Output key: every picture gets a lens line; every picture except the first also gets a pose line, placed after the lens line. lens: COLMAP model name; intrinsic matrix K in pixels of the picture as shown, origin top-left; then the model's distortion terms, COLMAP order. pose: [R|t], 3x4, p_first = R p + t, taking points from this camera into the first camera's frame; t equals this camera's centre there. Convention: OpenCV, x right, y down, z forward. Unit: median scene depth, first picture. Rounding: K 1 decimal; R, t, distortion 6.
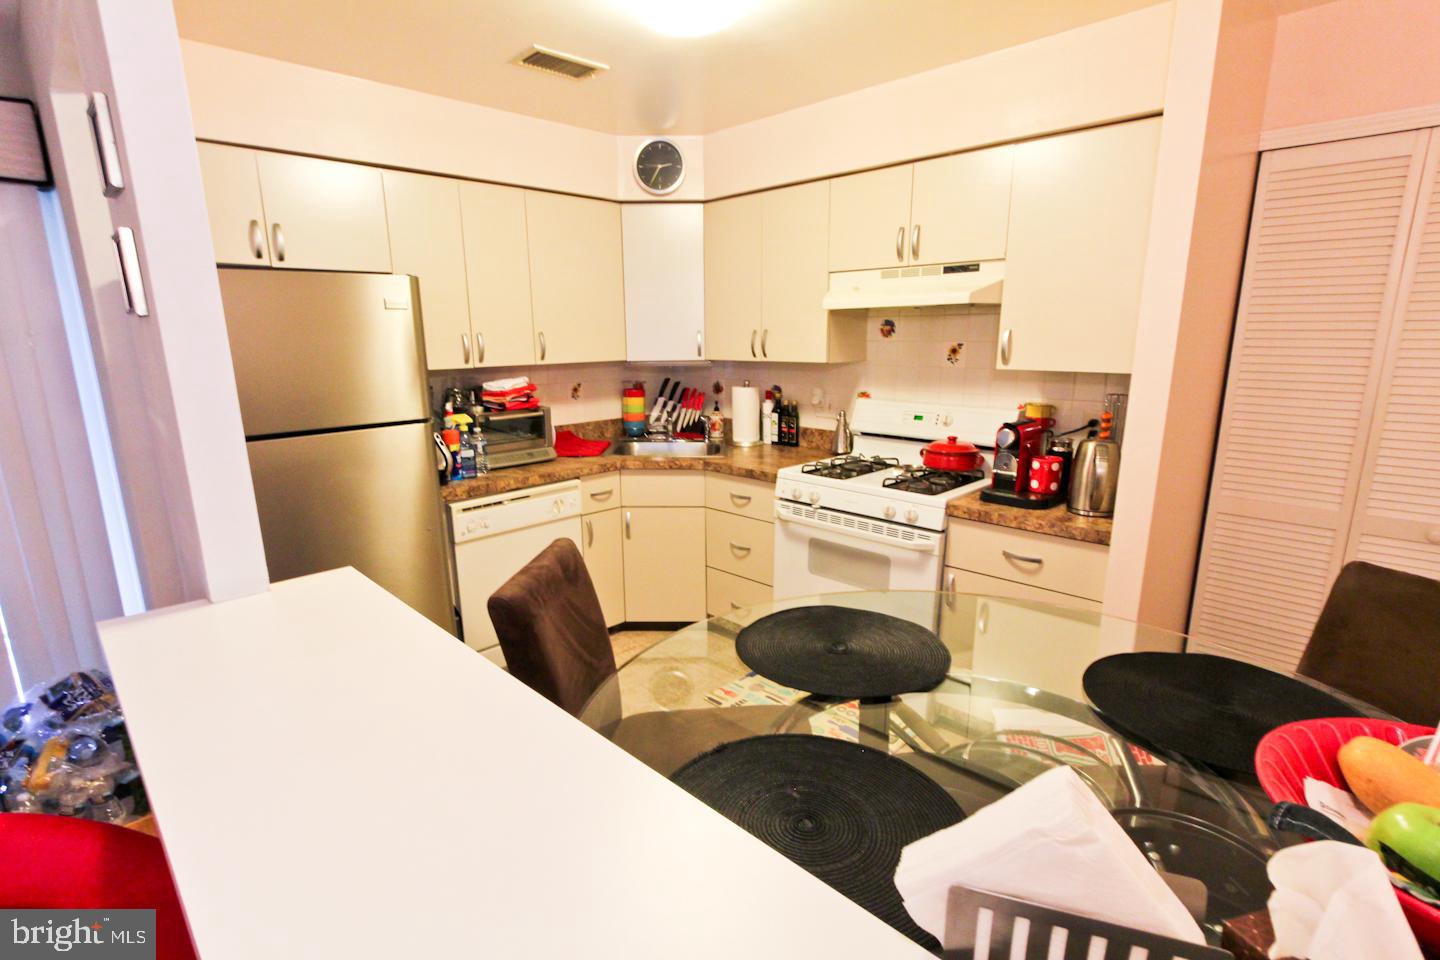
lens RADIAL K [[703.3, 0, 718.9], [0, 703.3, 493.9], [0, 0, 1]] dist [-0.008200, 0.004583]
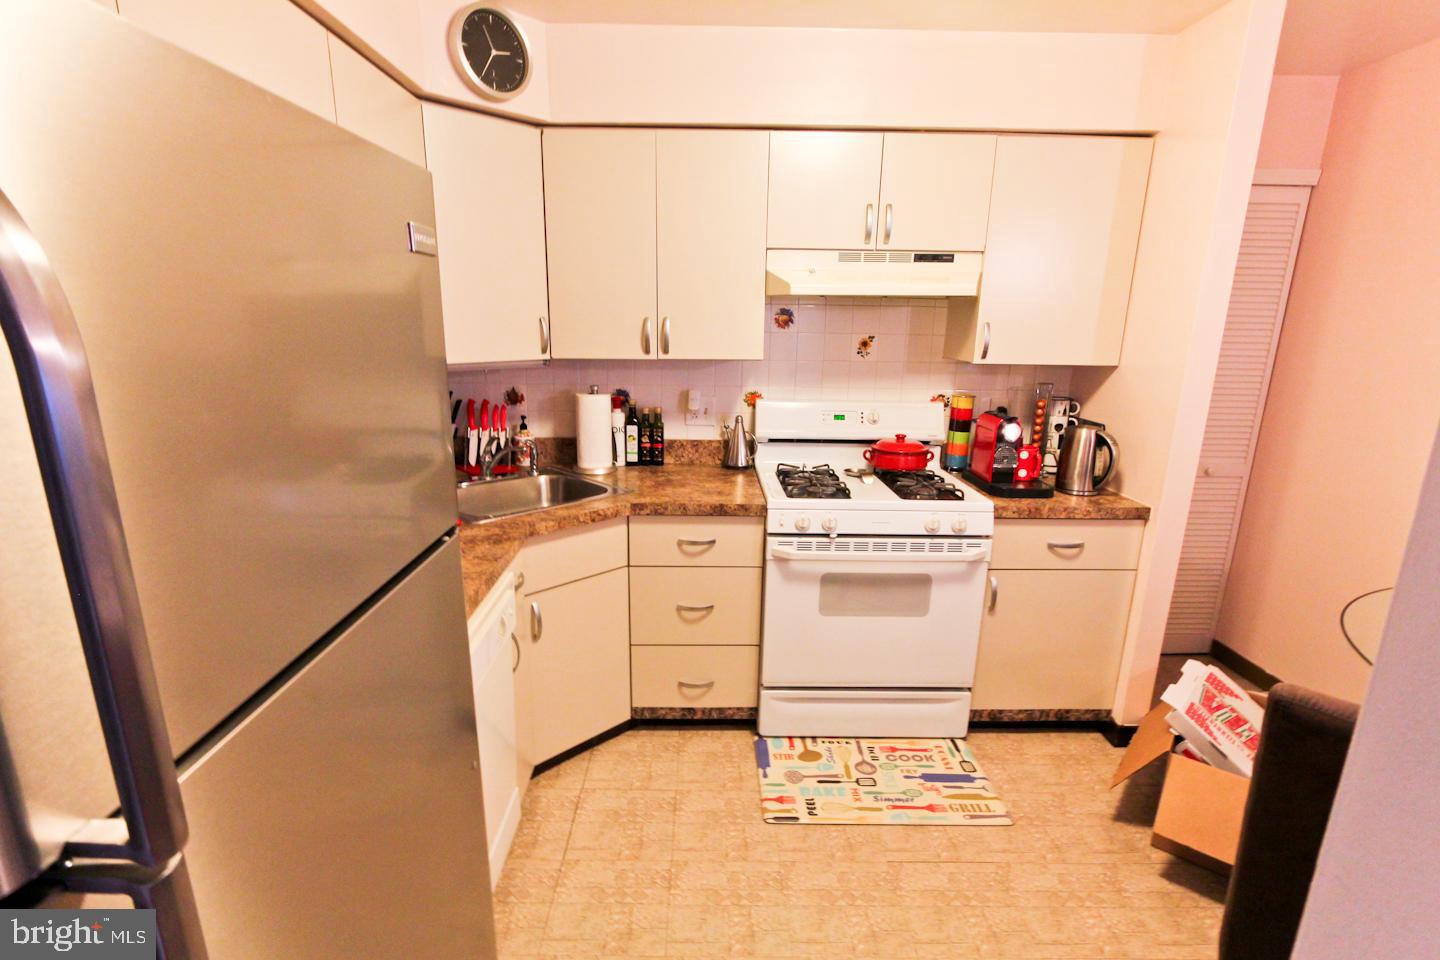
lens RADIAL K [[703.3, 0, 717.5], [0, 703.3, 491.9], [0, 0, 1]] dist [-0.008200, 0.004583]
pose [[0.700761, -0.155576, 0.696226, -0.504140], [0.142598, 0.986783, 0.076976, -0.111156], [-0.698999, 0.045339, 0.713684, 0.486187]]
